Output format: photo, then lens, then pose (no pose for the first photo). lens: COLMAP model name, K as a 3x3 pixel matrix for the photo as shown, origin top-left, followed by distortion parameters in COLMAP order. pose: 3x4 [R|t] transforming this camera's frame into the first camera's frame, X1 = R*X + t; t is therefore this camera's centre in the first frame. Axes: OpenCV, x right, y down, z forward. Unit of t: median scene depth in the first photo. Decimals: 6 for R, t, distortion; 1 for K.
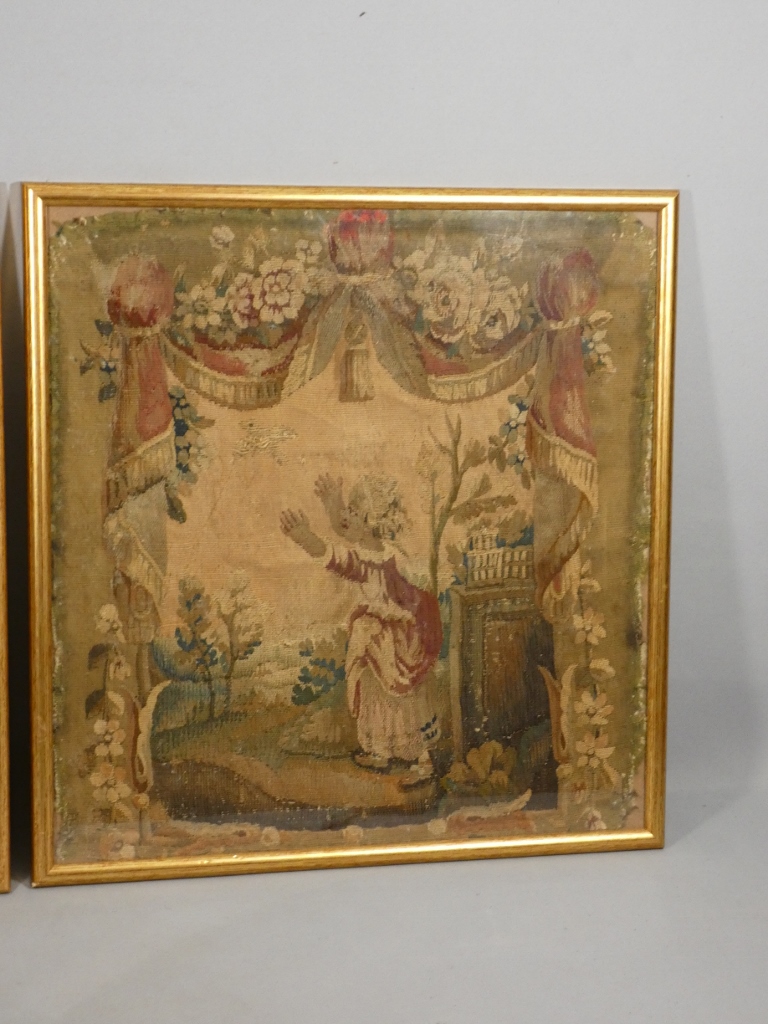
lens RADIAL K [[2504.8, 0, 390.9], [0, 2504.8, 534.0], [0, 0, 1]] dist [0.404849, 0.000000]
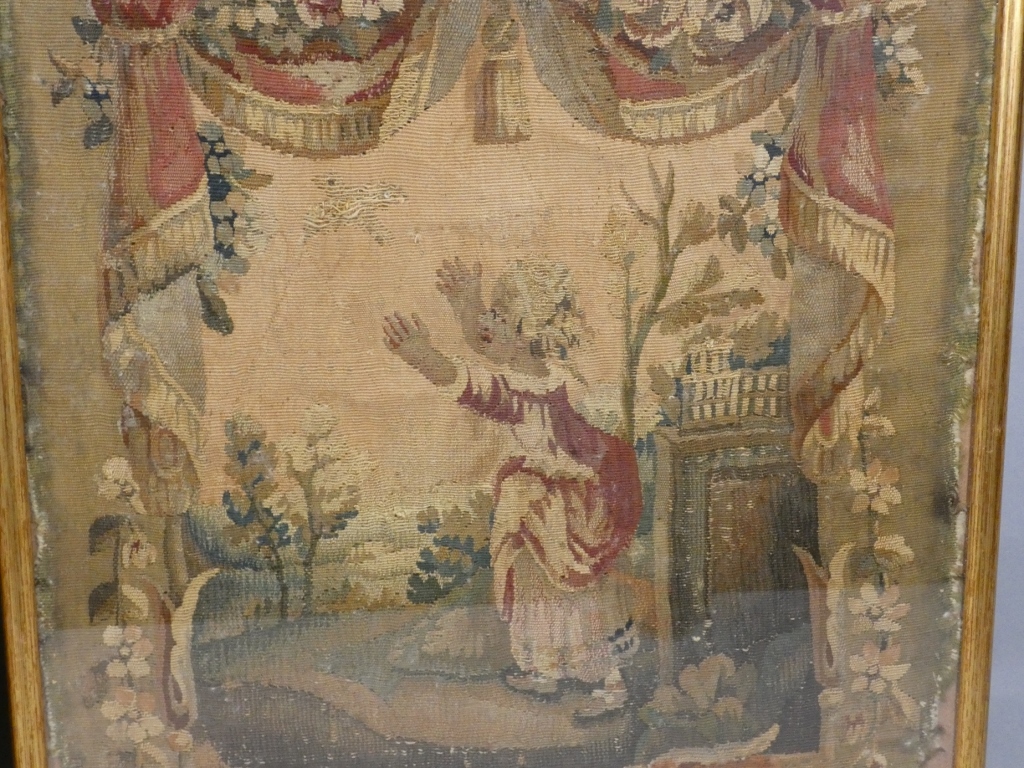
lens RADIAL K [[2140.7, 0, 518.0], [0, 2140.7, 409.4], [0, 0, 1]] dist [0.151990, 0.000000]
pose [[0.989094, 0.029504, -0.144299, 0.069106], [-0.008293, 0.989333, 0.145437, -0.064656], [0.147050, -0.142654, 0.978788, 0.458970]]
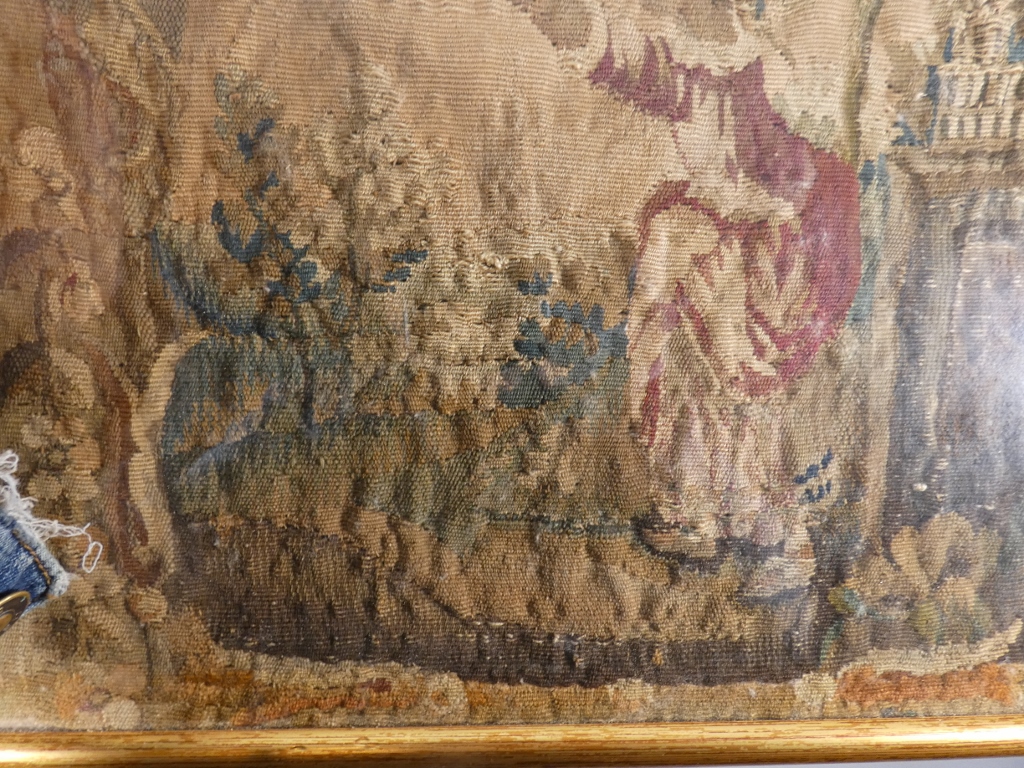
lens RADIAL K [[625.1, 0, 515.8], [0, 625.1, 389.6], [0, 0, 1]] dist [0.007530, -0.008636]
pose [[0.979550, 0.039812, -0.197221, -0.015441], [-0.041285, 0.999142, -0.003364, 0.065111], [0.196918, 0.011438, 0.980353, 0.893695]]
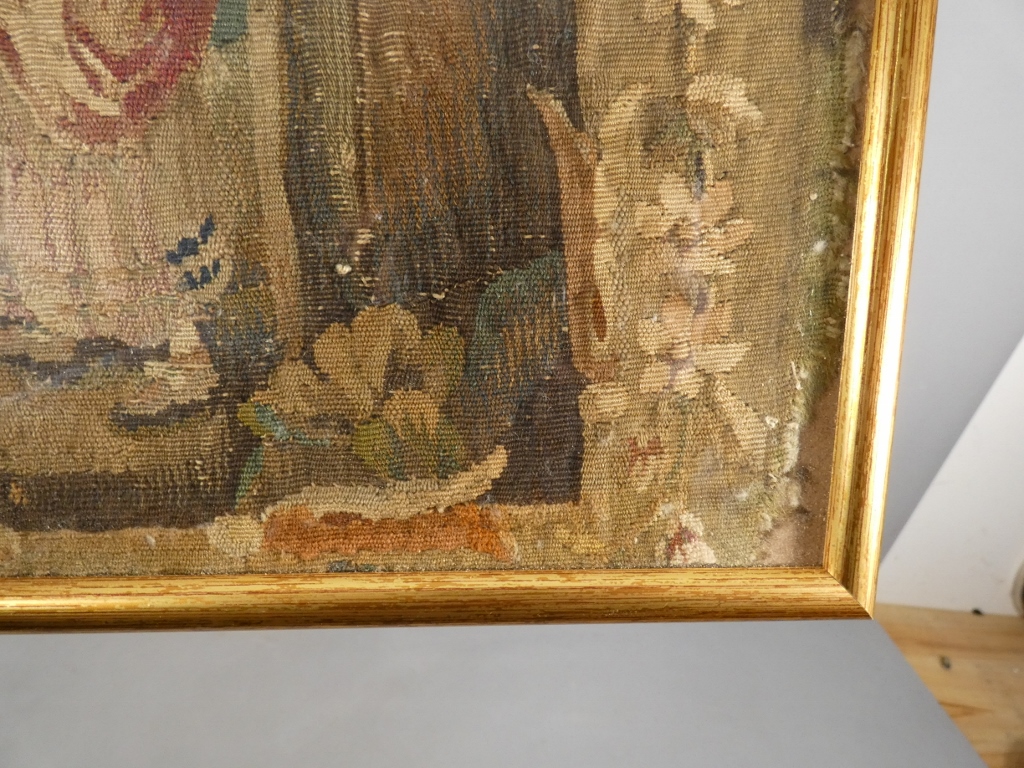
lens RADIAL K [[625.1, 0, 503.8], [0, 625.1, 379.3], [0, 0, 1]] dist [0.007530, -0.008636]
pose [[0.976191, 0.032099, -0.214524, 0.076538], [-0.029444, 0.999445, 0.015563, 0.092830], [0.214905, -0.008876, 0.976595, 0.939213]]
